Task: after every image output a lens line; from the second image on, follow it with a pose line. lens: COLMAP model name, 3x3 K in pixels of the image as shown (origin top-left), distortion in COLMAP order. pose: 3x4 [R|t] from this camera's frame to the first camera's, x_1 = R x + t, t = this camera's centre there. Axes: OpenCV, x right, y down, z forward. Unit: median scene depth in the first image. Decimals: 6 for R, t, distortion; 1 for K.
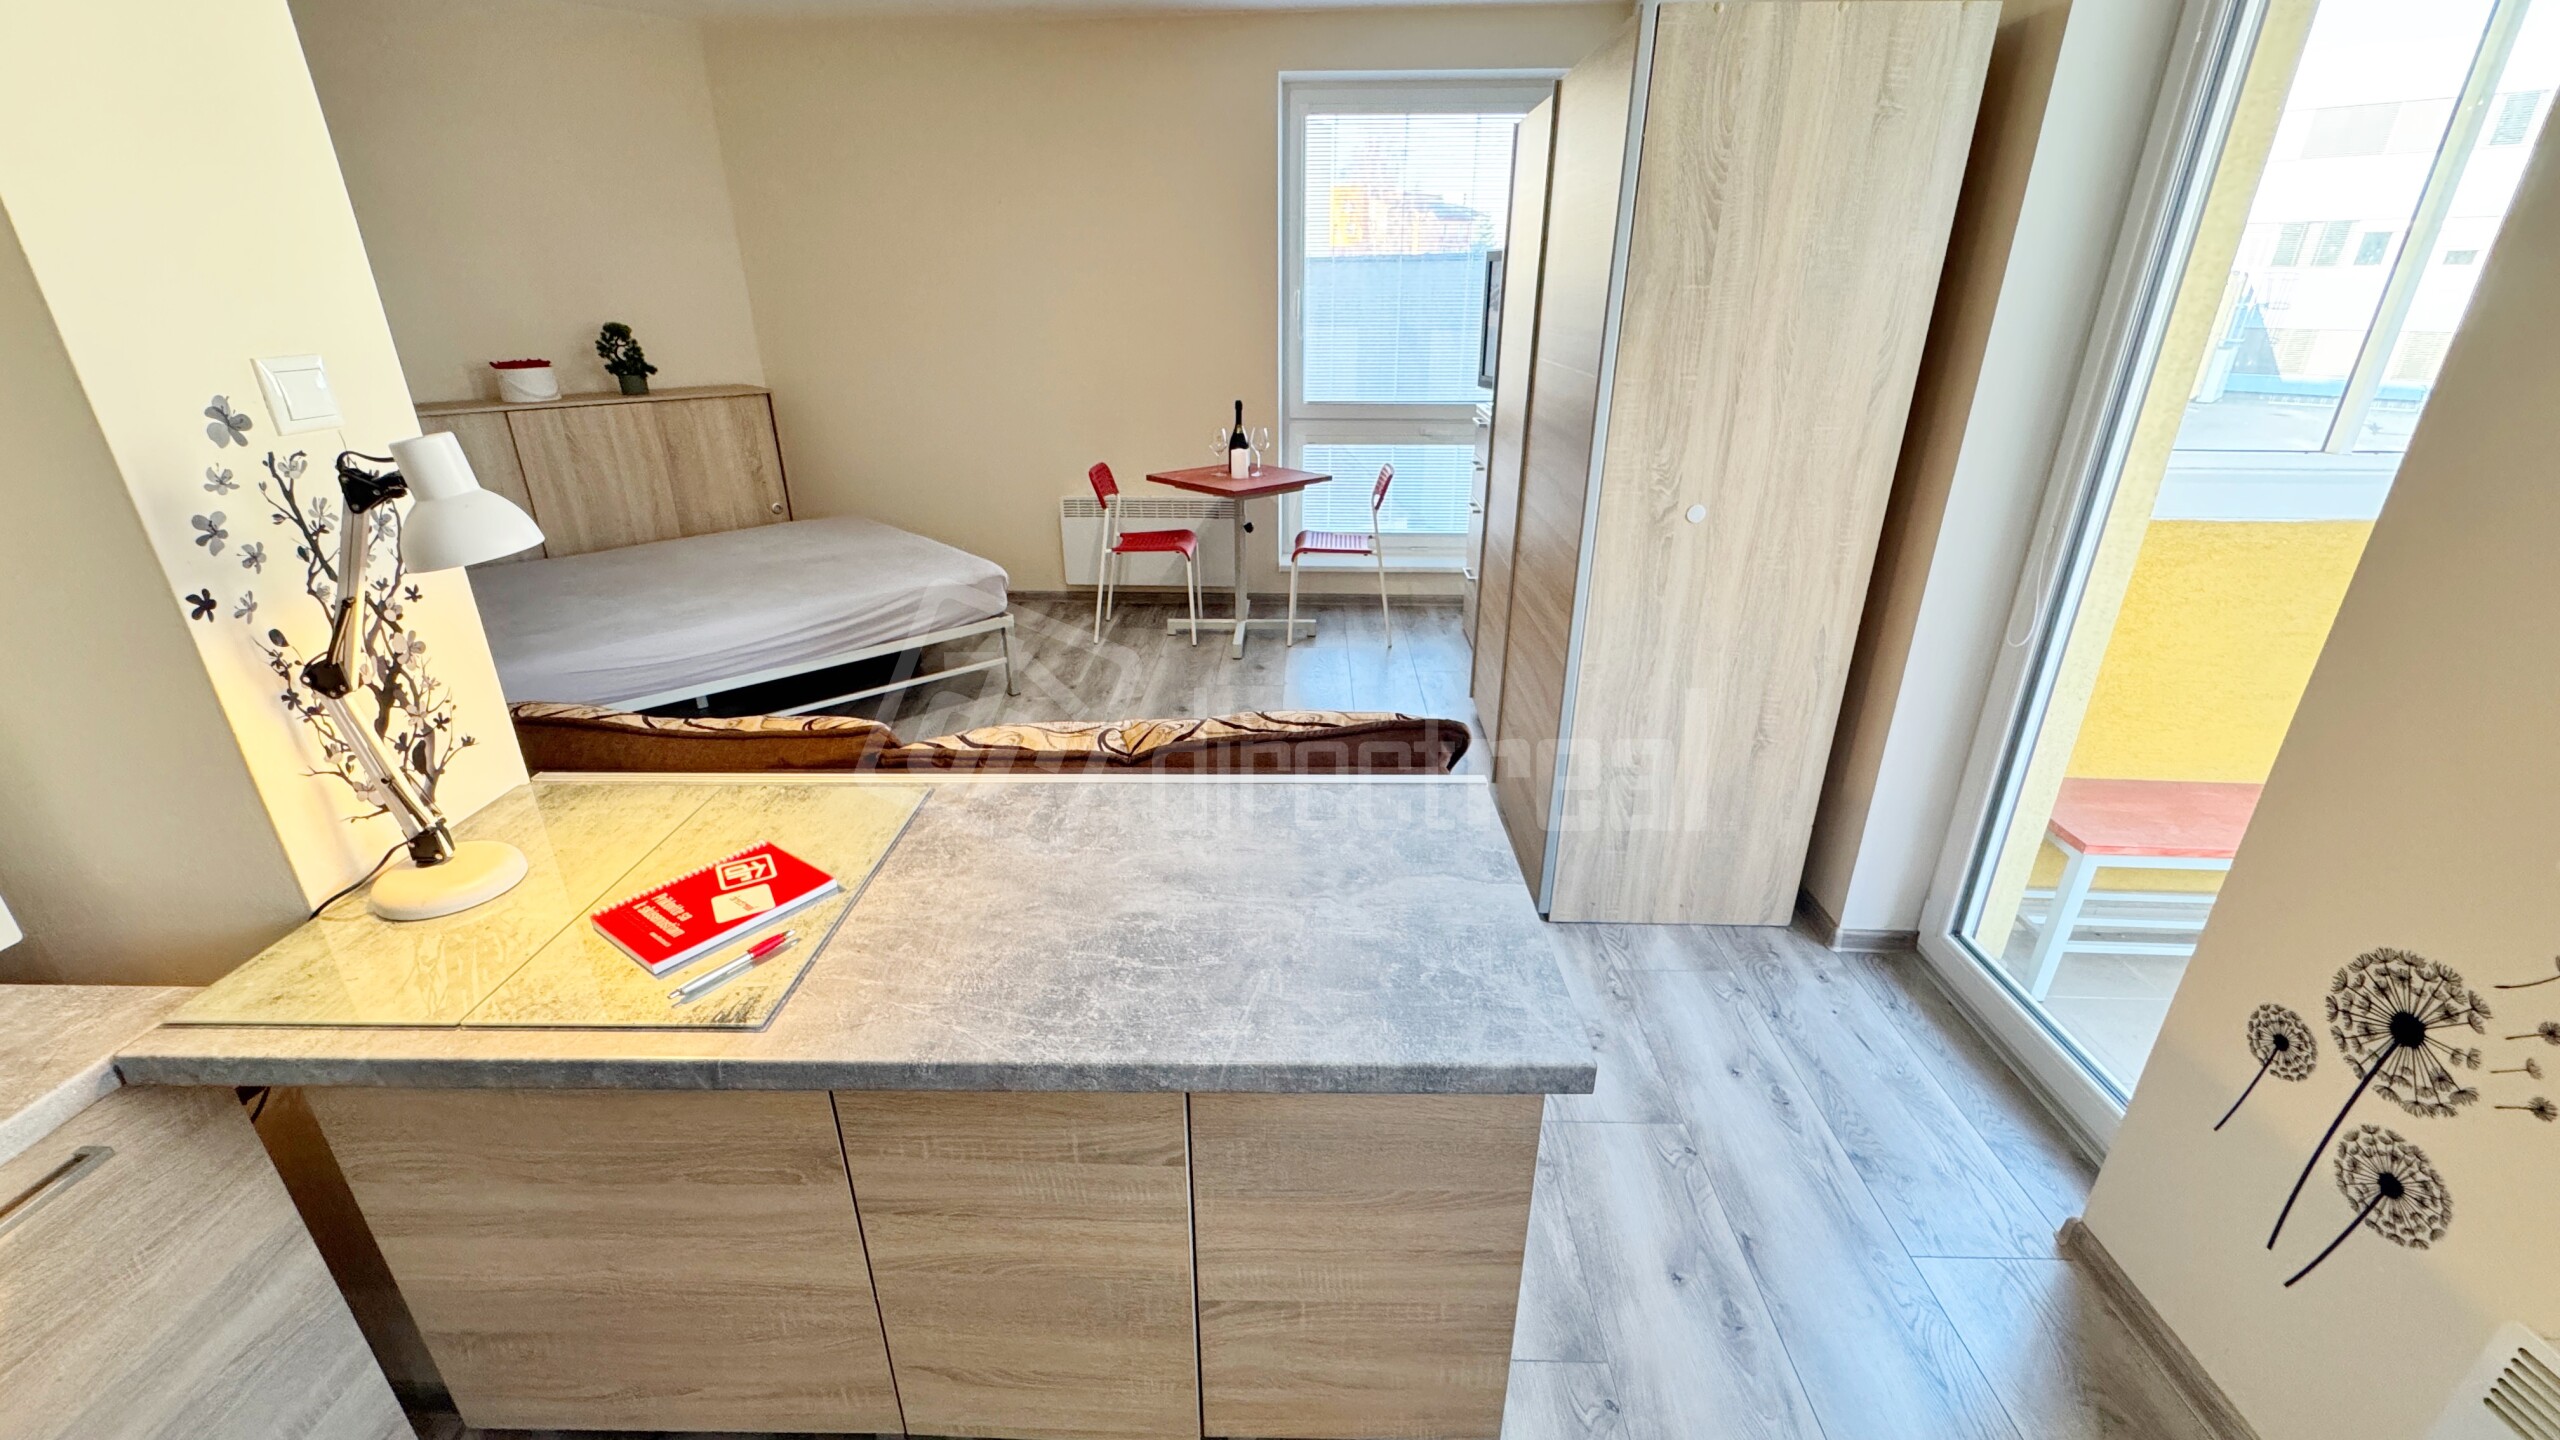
lens RADIAL K [[1021.8, 0, 1278.2], [0, 1021.8, 719.3], [0, 0, 1]] dist [-0.003246, 0.000097]
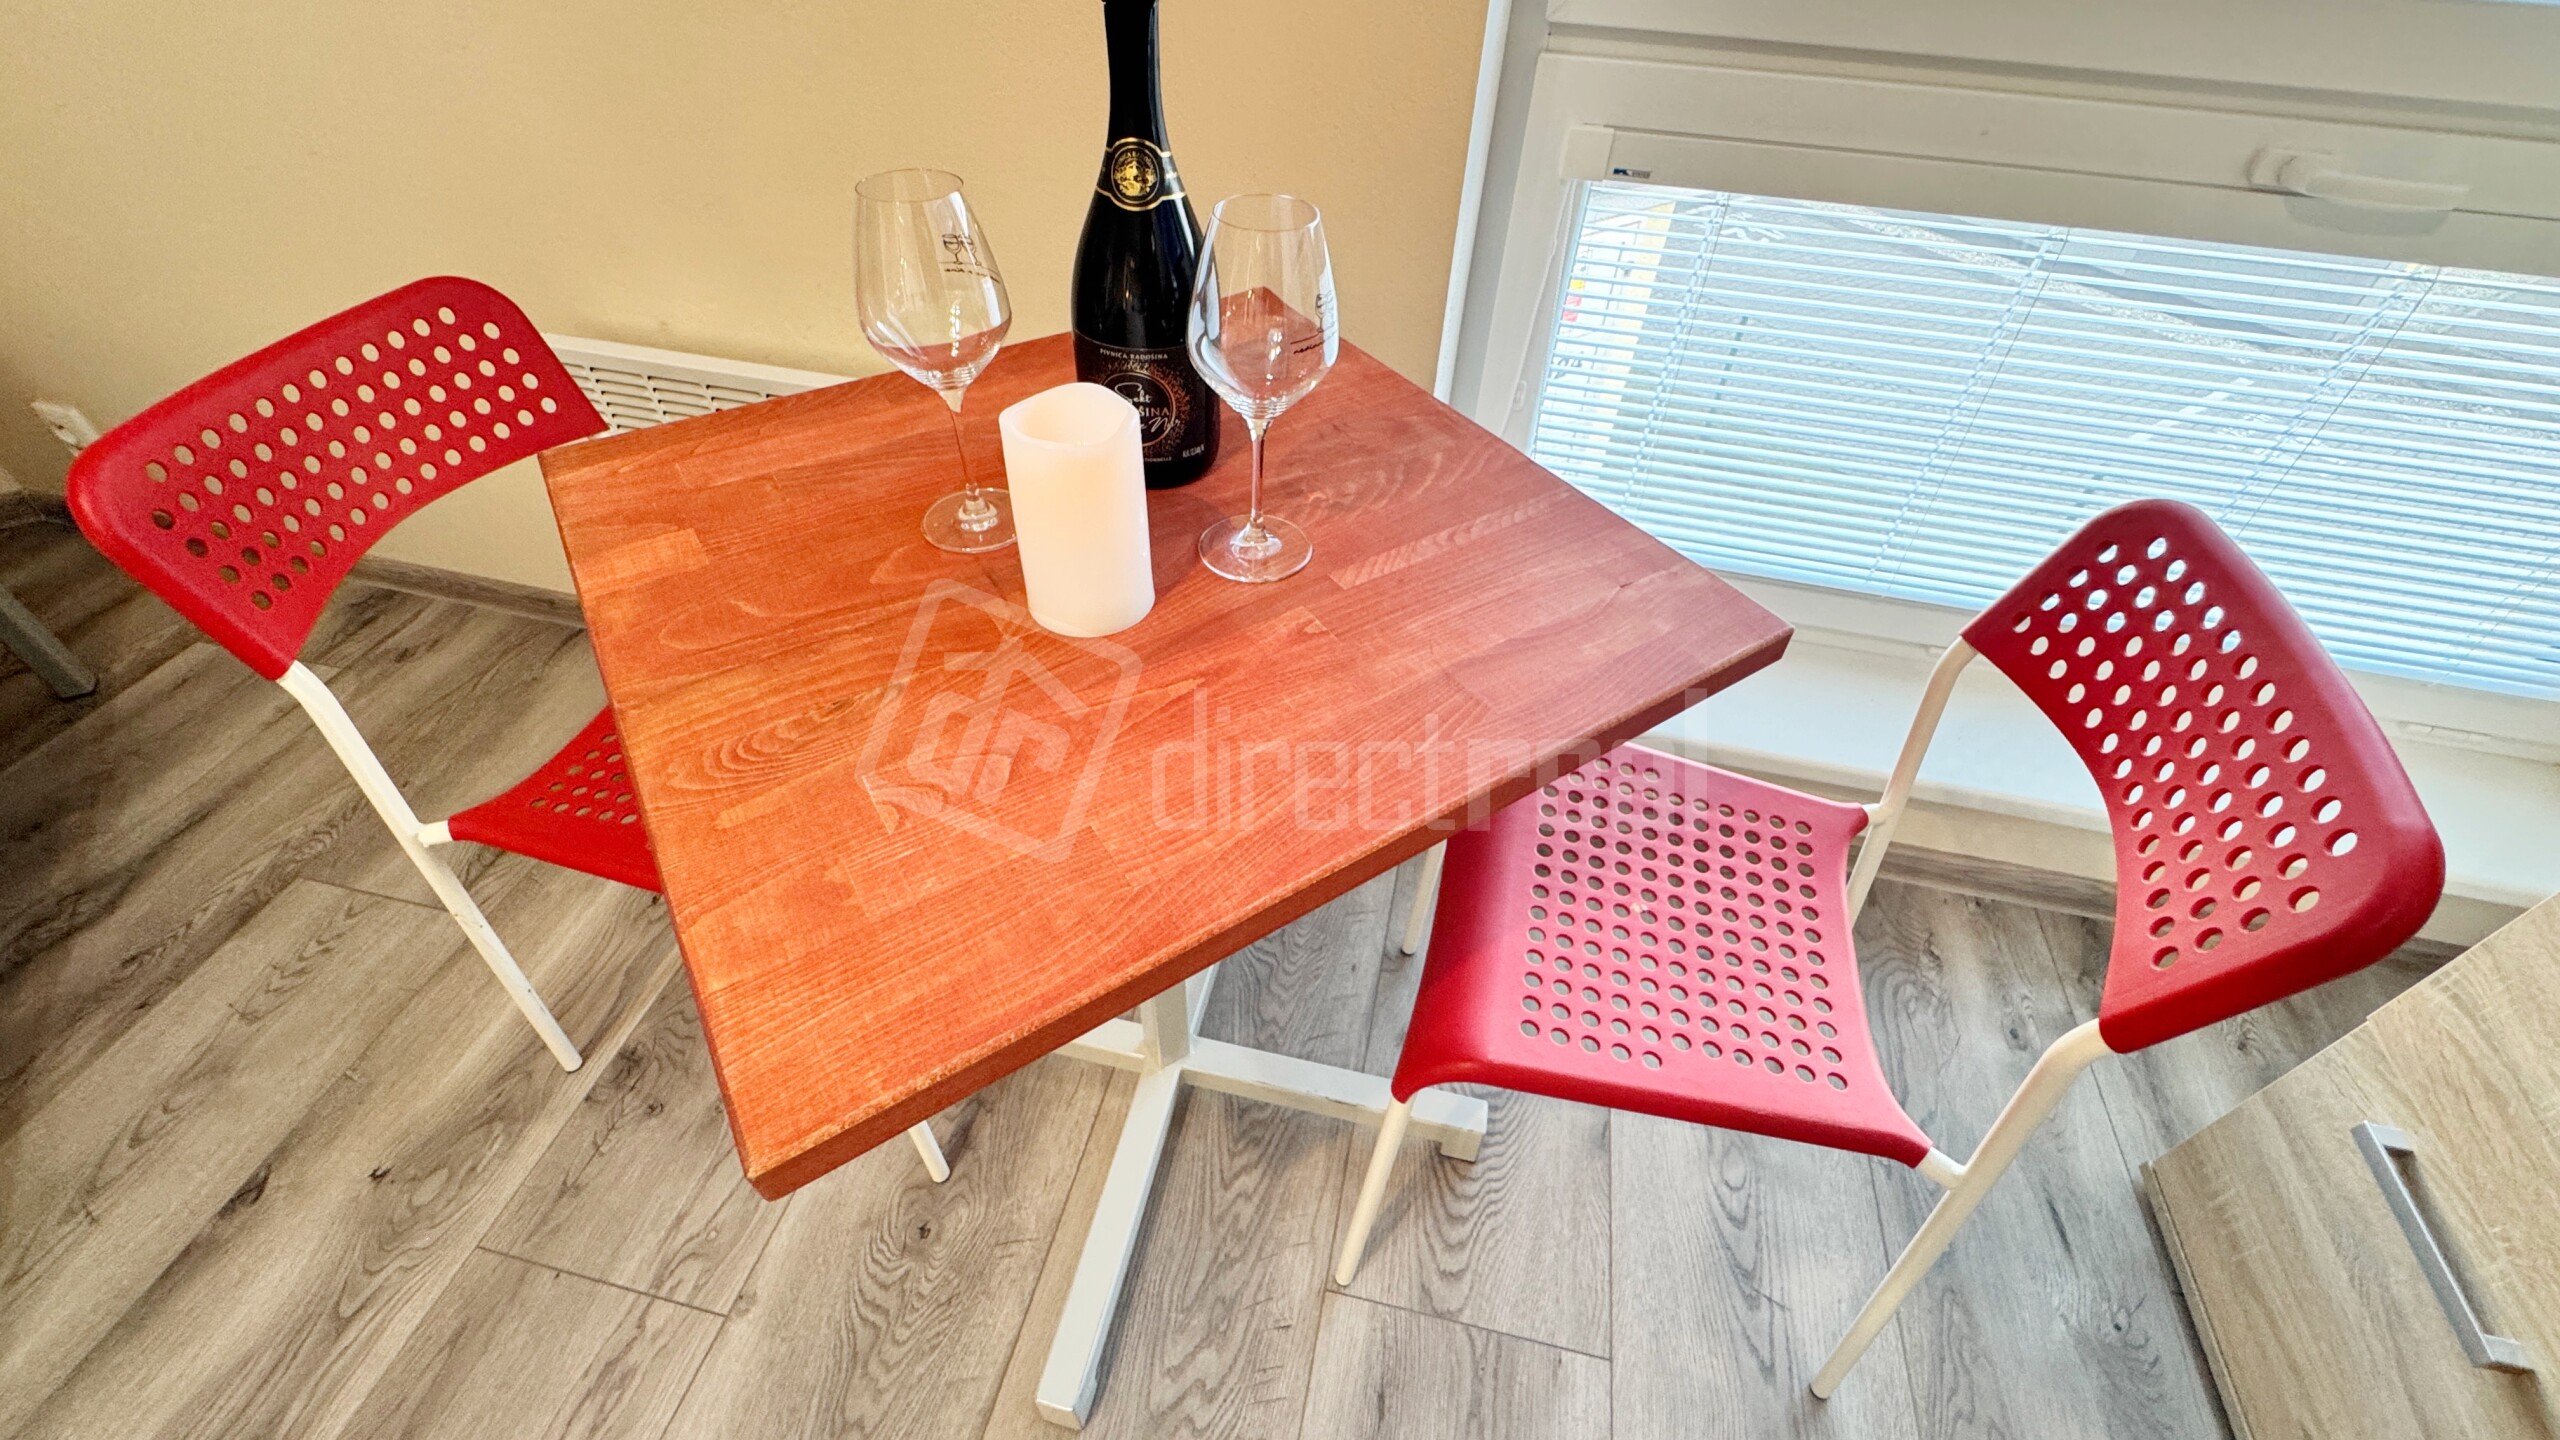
lens RADIAL K [[1027.2, 0, 1277.8], [0, 1027.2, 720.3], [0, 0, 1]] dist [-0.002913, -0.000474]
pose [[0.980927, 0.153867, -0.118776, 0.017885], [-0.098566, 0.920413, 0.378318, -1.005247], [0.167533, -0.359395, 0.918024, 3.183496]]
